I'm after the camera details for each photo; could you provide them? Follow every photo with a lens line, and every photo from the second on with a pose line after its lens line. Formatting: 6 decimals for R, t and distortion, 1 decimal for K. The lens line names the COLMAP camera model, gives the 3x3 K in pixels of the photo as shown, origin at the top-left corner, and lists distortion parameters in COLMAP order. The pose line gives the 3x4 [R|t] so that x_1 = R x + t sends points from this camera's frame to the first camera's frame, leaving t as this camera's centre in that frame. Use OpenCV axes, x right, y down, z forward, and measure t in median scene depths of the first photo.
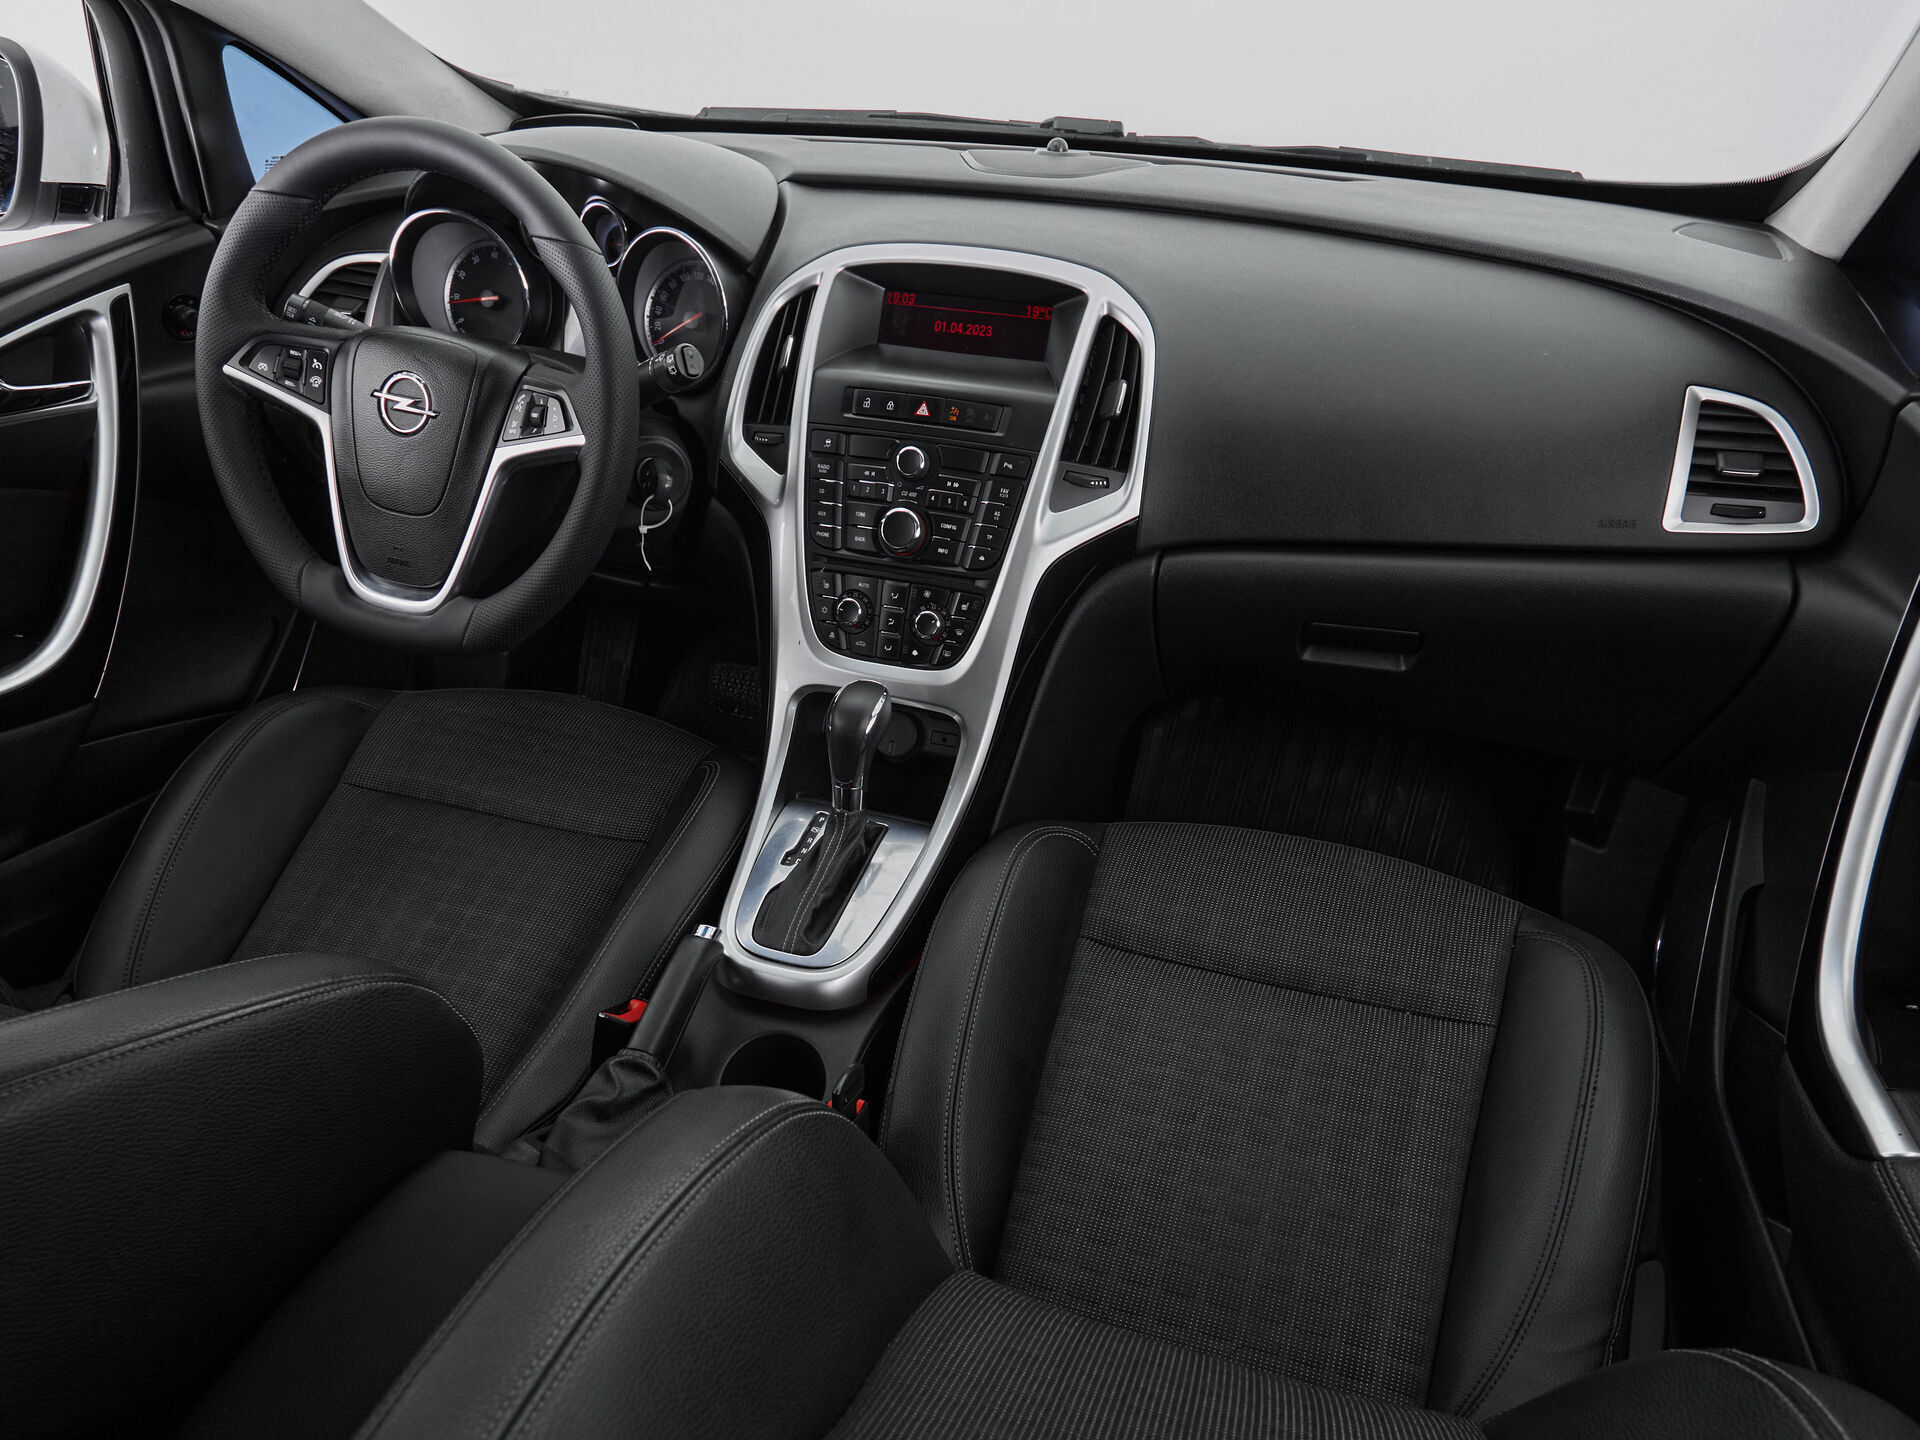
lens RADIAL K [[1128.8, 0, 960.3], [0, 1128.8, 842.9], [0, 0, 1]] dist [0.003144, -0.000428]
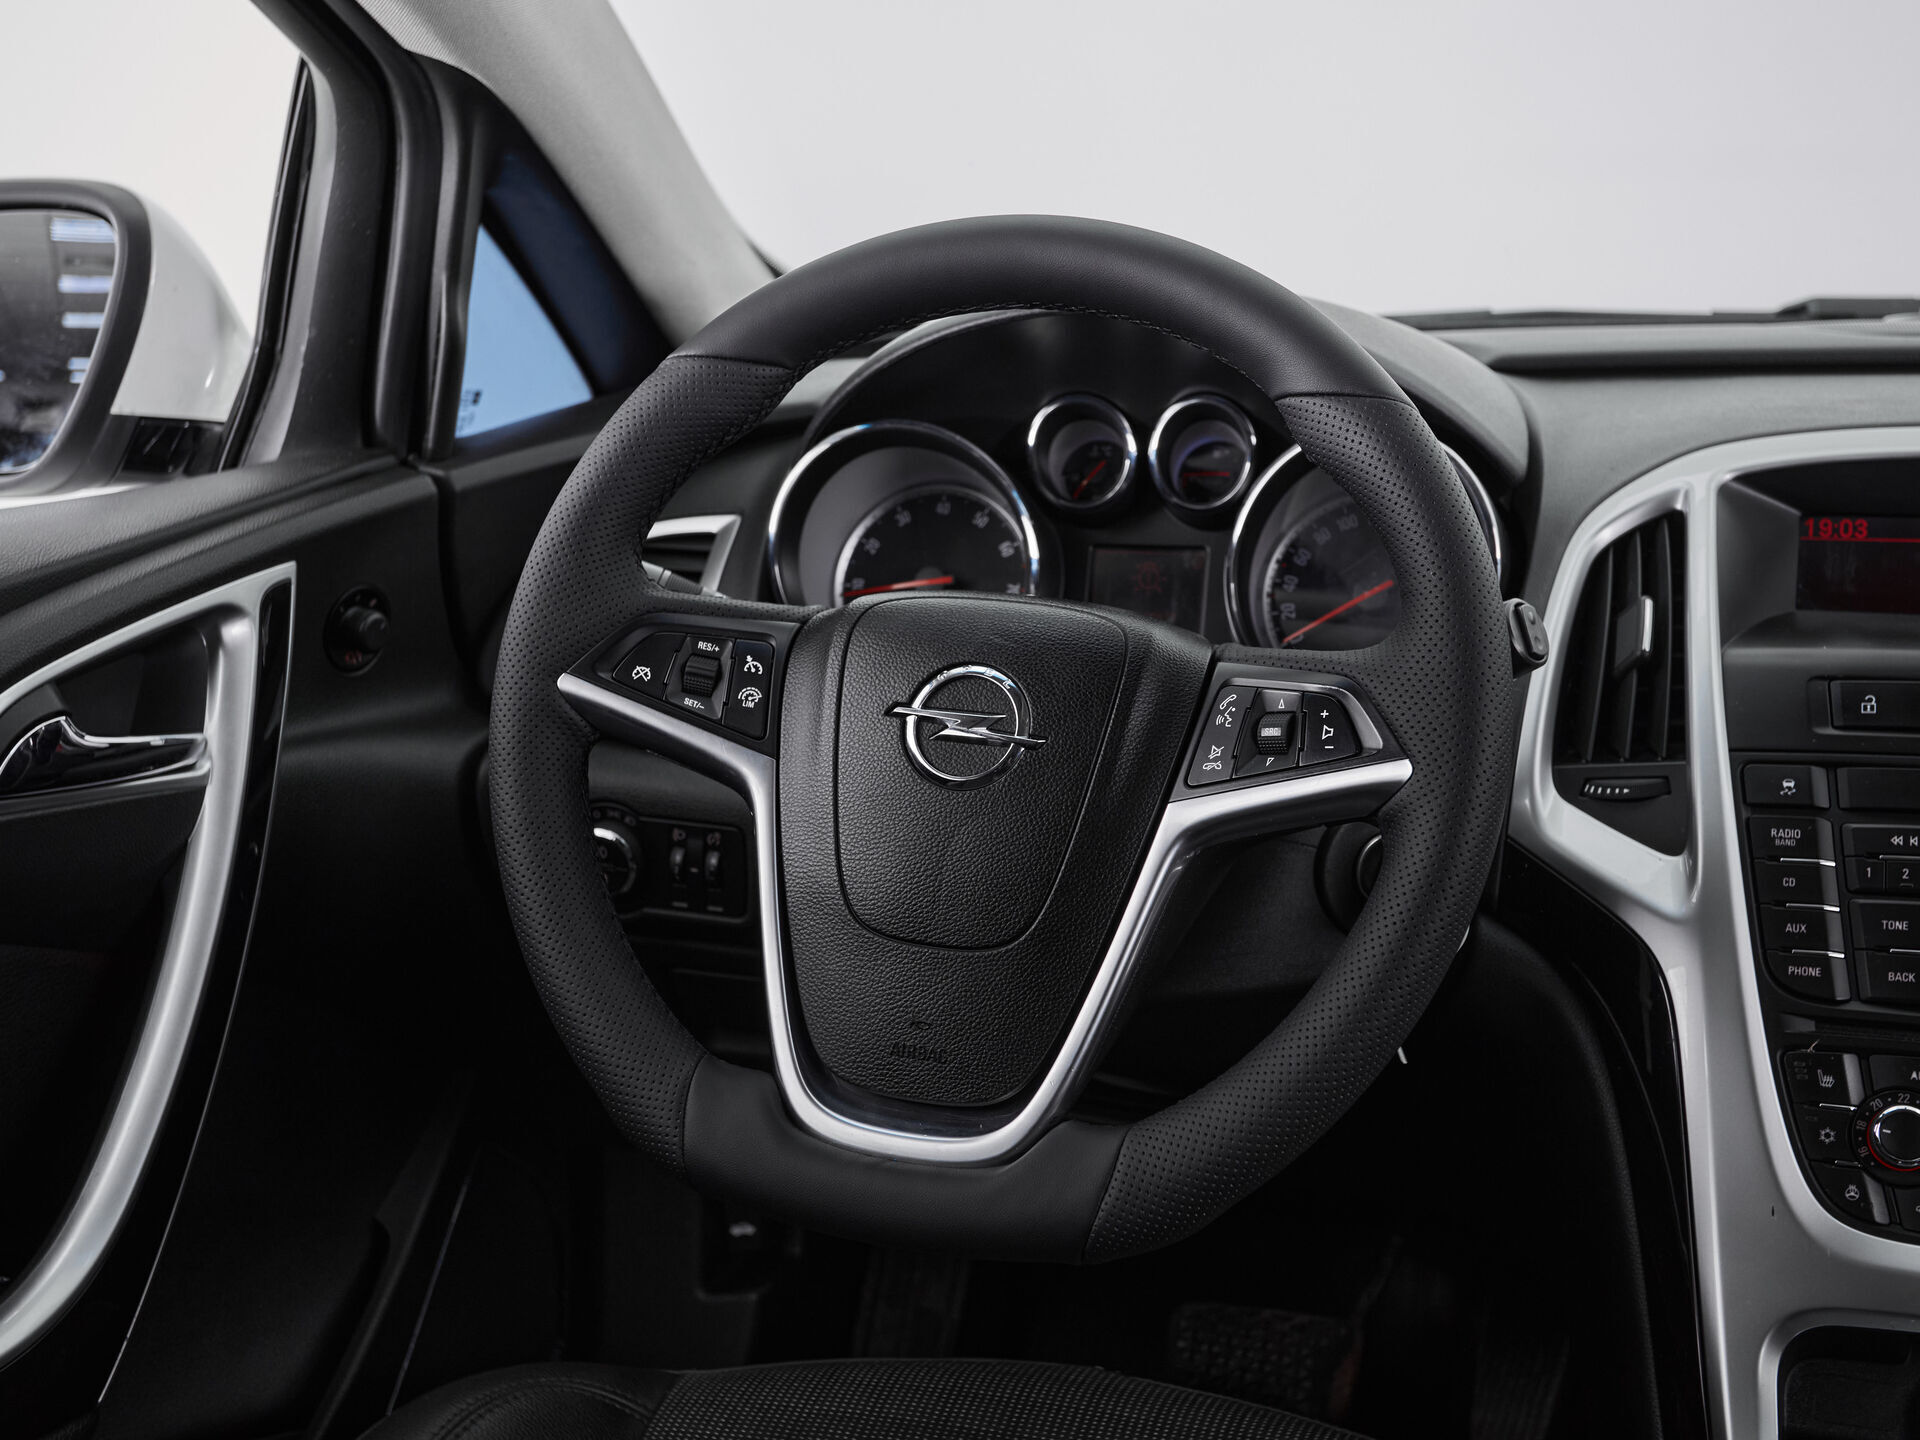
lens RADIAL K [[2066.8, 0, 1051.2], [0, 2066.8, 830.7], [0, 0, 1]] dist [0.015430, 0.038338]
pose [[0.999409, -0.033990, -0.005069, -0.414492], [0.029306, 0.919974, -0.390883, -0.008453], [0.017950, 0.390503, 0.920427, 0.203875]]
